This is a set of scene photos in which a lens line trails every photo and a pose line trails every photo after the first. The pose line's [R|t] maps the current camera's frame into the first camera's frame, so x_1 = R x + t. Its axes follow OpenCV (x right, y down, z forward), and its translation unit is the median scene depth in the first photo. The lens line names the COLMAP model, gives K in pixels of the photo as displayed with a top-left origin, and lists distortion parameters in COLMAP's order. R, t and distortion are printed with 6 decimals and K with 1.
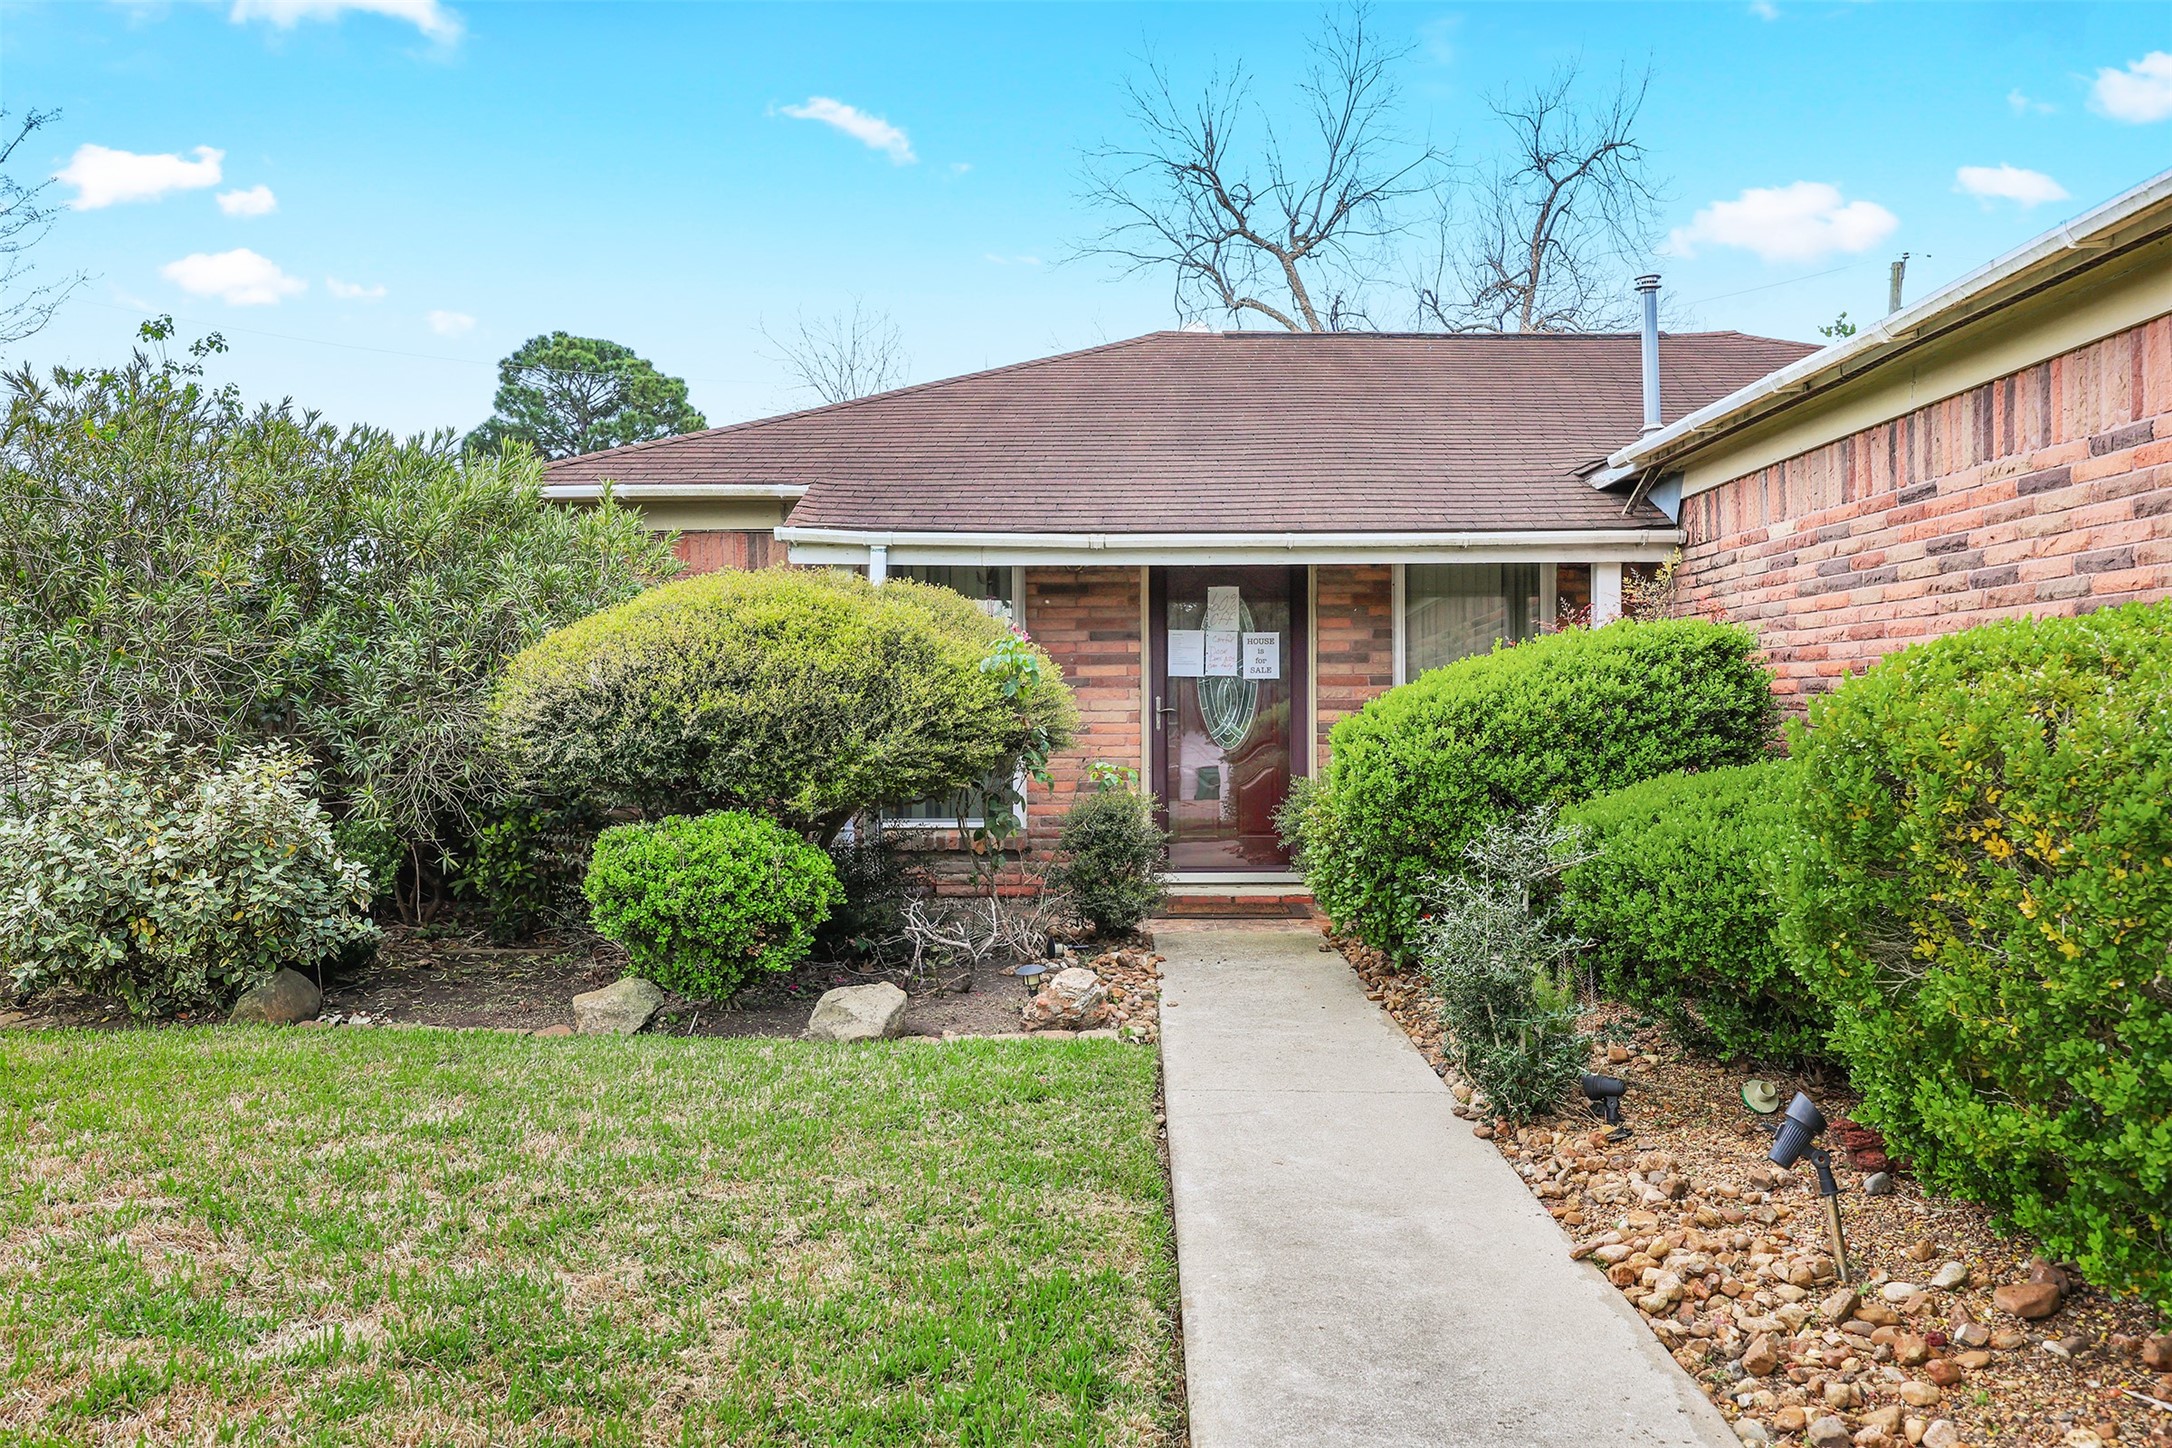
lens RADIAL K [[1570.7, 0, 1080.3], [0, 1570.7, 710.1], [0, 0, 1]] dist [0.007806, -0.005954]
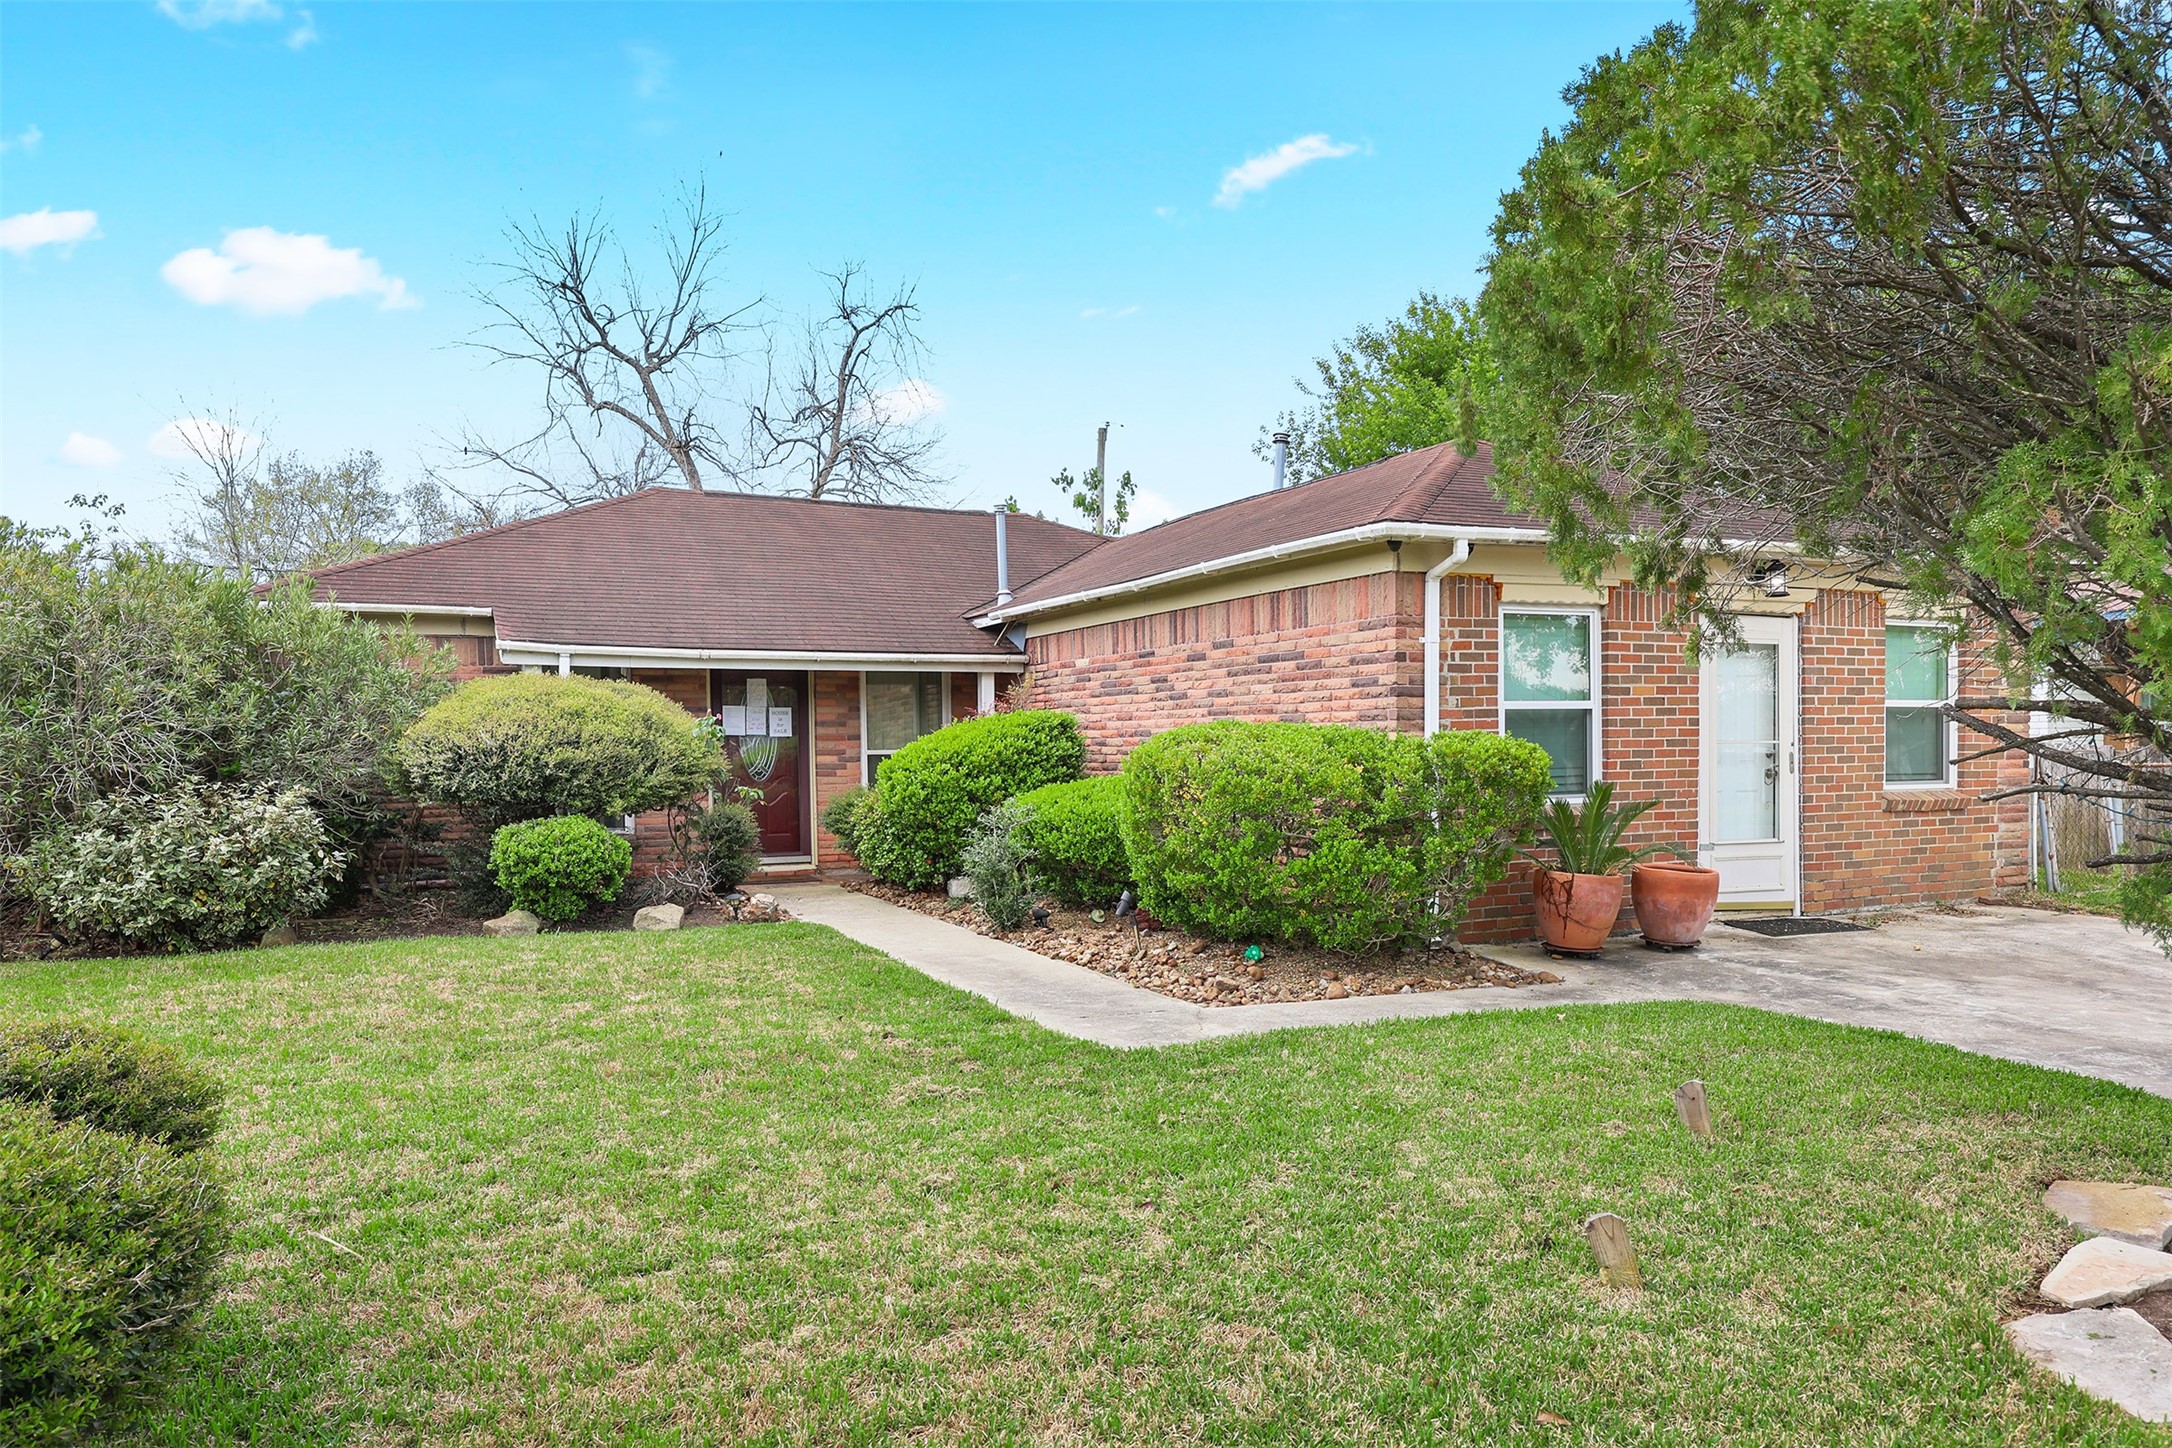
lens RADIAL K [[1392.2, 0, 1086.6], [0, 1392.2, 732.0], [0, 0, 1]] dist [-0.001346, -0.000632]
pose [[0.890605, 0.000161, 0.454777, -0.403277], [0.006822, 0.999883, -0.013714, -0.004505], [-0.454726, 0.015316, 0.890500, -0.652362]]
